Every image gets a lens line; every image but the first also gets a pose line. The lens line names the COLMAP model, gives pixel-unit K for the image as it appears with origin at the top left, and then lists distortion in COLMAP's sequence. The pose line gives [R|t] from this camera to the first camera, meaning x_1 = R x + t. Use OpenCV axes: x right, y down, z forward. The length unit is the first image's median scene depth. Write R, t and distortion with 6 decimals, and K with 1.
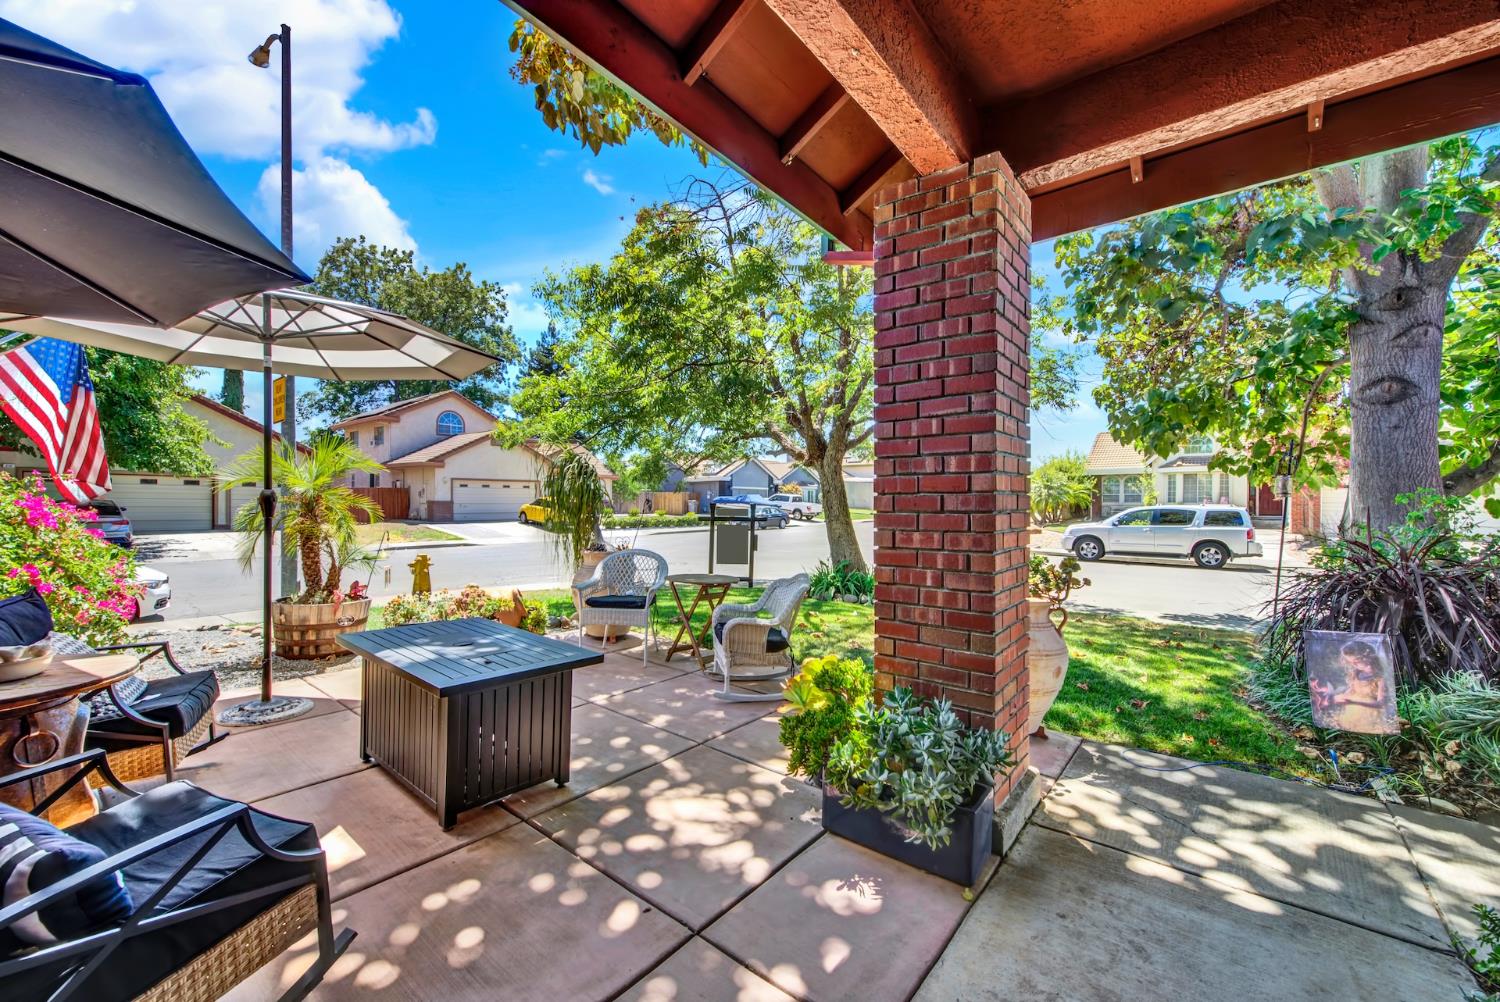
lens RADIAL K [[598.2, 0, 750.4], [0, 598.2, 506.4], [0, 0, 1]] dist [0.003699, -0.002458]
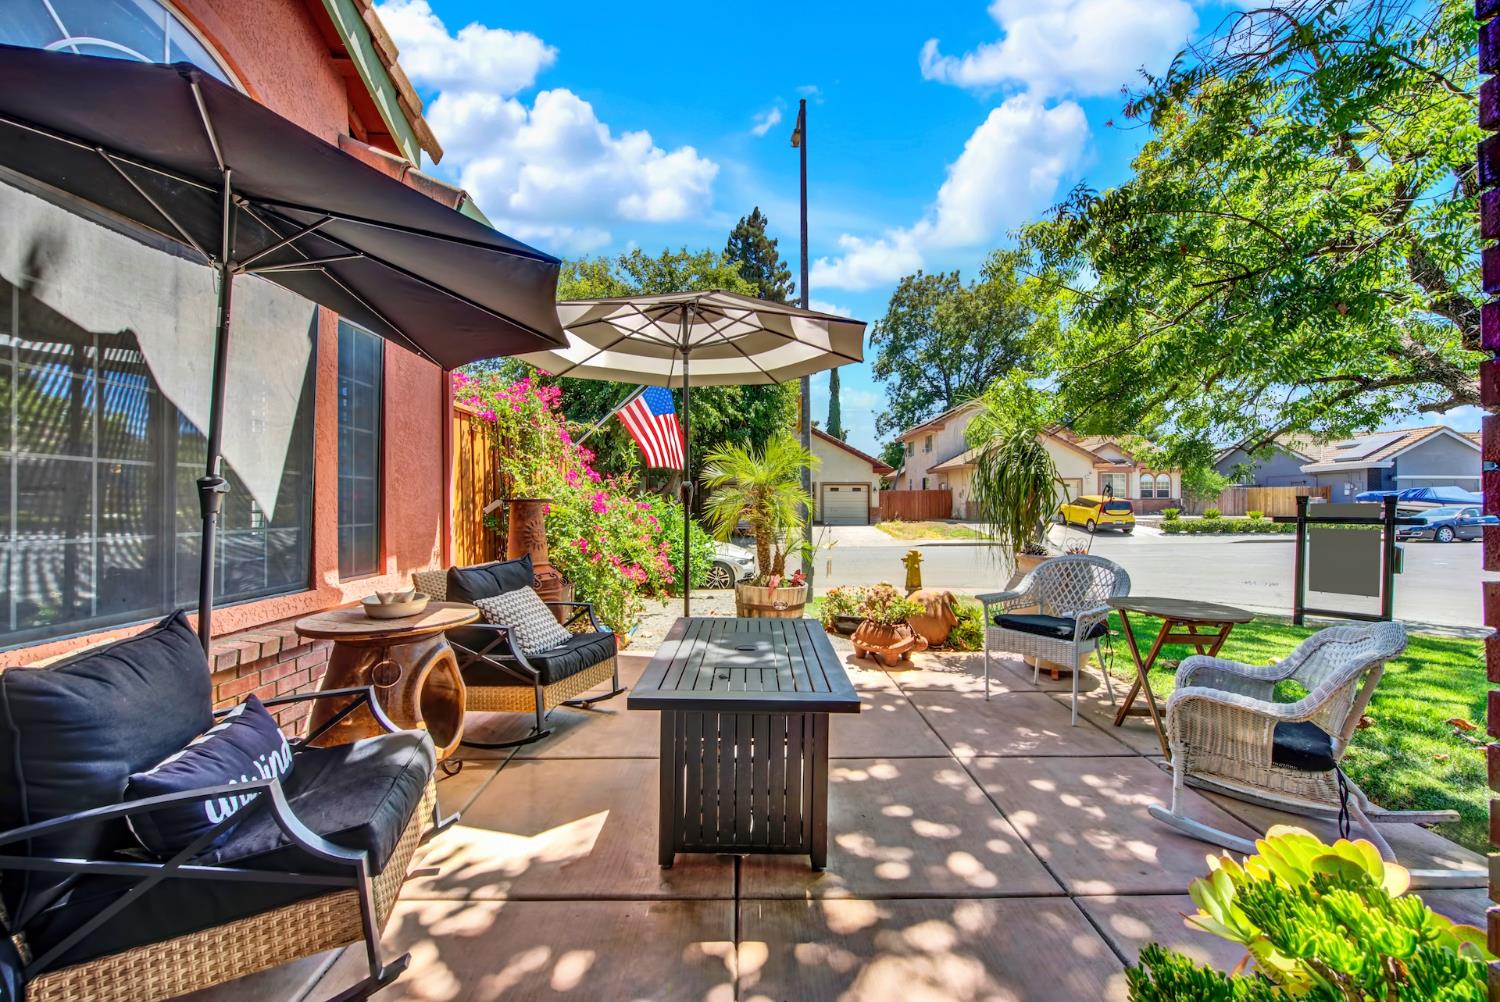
lens RADIAL K [[598.2, 0, 744.9], [0, 598.2, 505.3], [0, 0, 1]] dist [0.003699, -0.002458]
pose [[0.646825, -0.004171, -0.762627, 0.044094], [0.001573, 0.999990, -0.004135, 0.006549], [0.762637, 0.001475, 0.646825, 0.107005]]
